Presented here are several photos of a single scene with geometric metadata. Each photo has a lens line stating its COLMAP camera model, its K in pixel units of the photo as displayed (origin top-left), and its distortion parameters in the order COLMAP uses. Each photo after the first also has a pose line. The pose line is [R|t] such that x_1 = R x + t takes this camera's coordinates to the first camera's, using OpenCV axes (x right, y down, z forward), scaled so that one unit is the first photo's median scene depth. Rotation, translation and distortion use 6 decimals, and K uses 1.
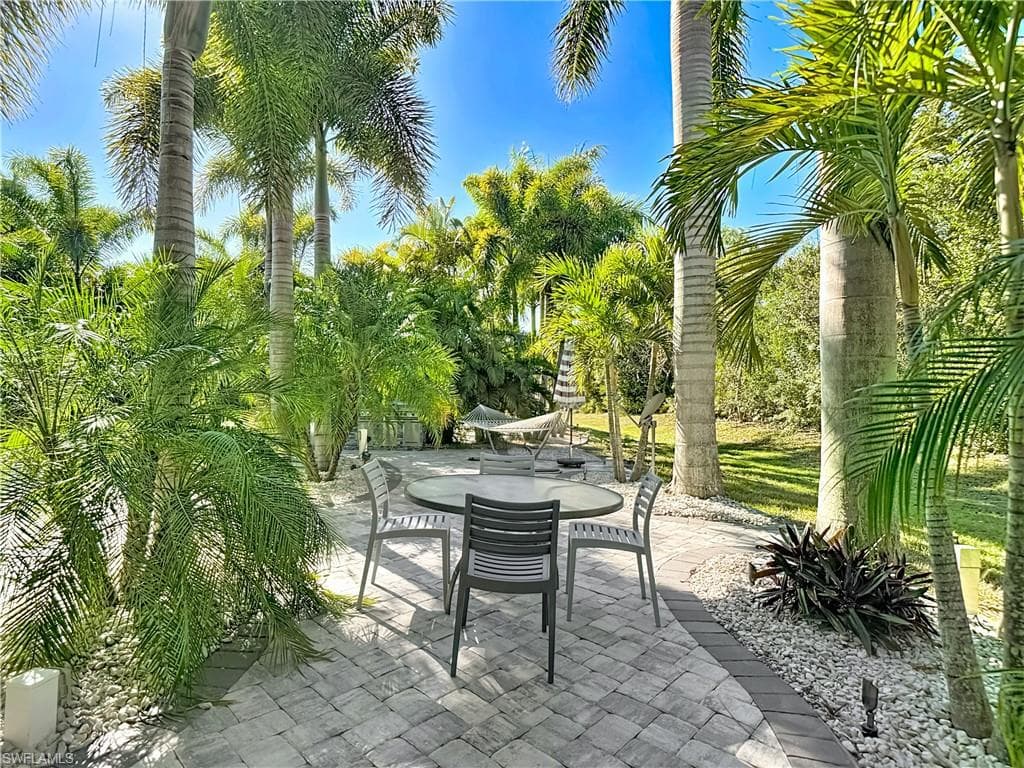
lens RADIAL K [[563.5, 0, 515.1], [0, 563.5, 397.9], [0, 0, 1]] dist [0.004703, -0.009984]
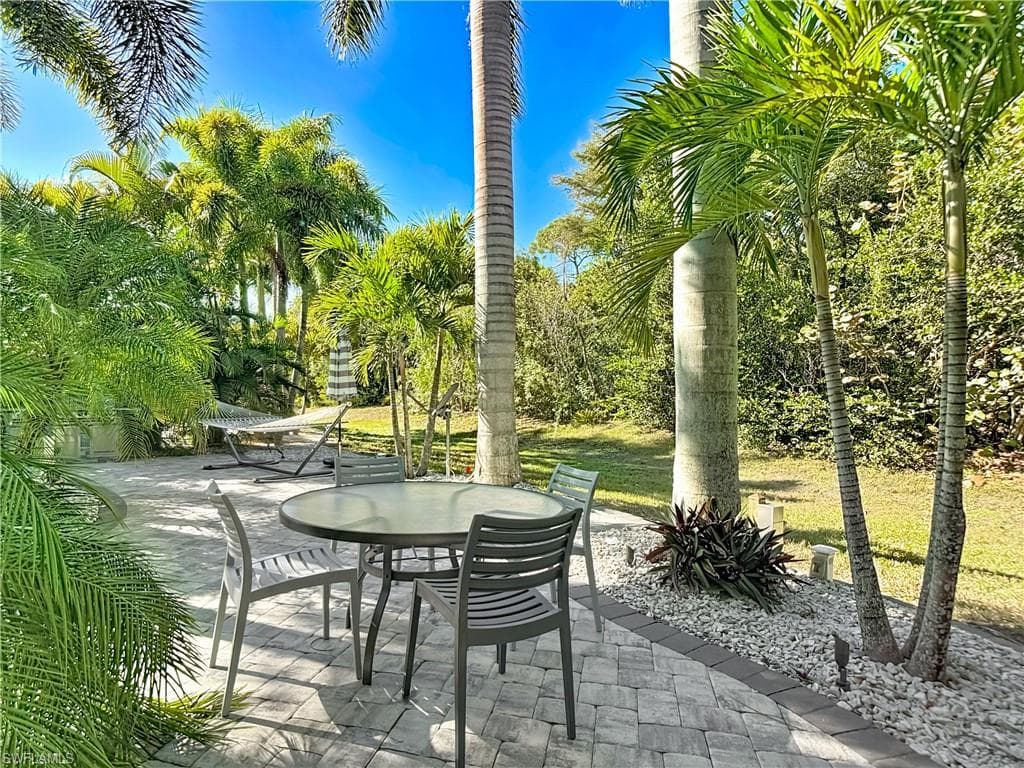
lens RADIAL K [[549.0, 0, 507.5], [0, 549.0, 395.9], [0, 0, 1]] dist [0.023521, -0.035771]
pose [[0.851810, -0.014768, 0.523643, -0.178219], [0.011104, 0.999887, 0.010137, 0.005723], [-0.523734, -0.002821, 0.851877, 0.166575]]
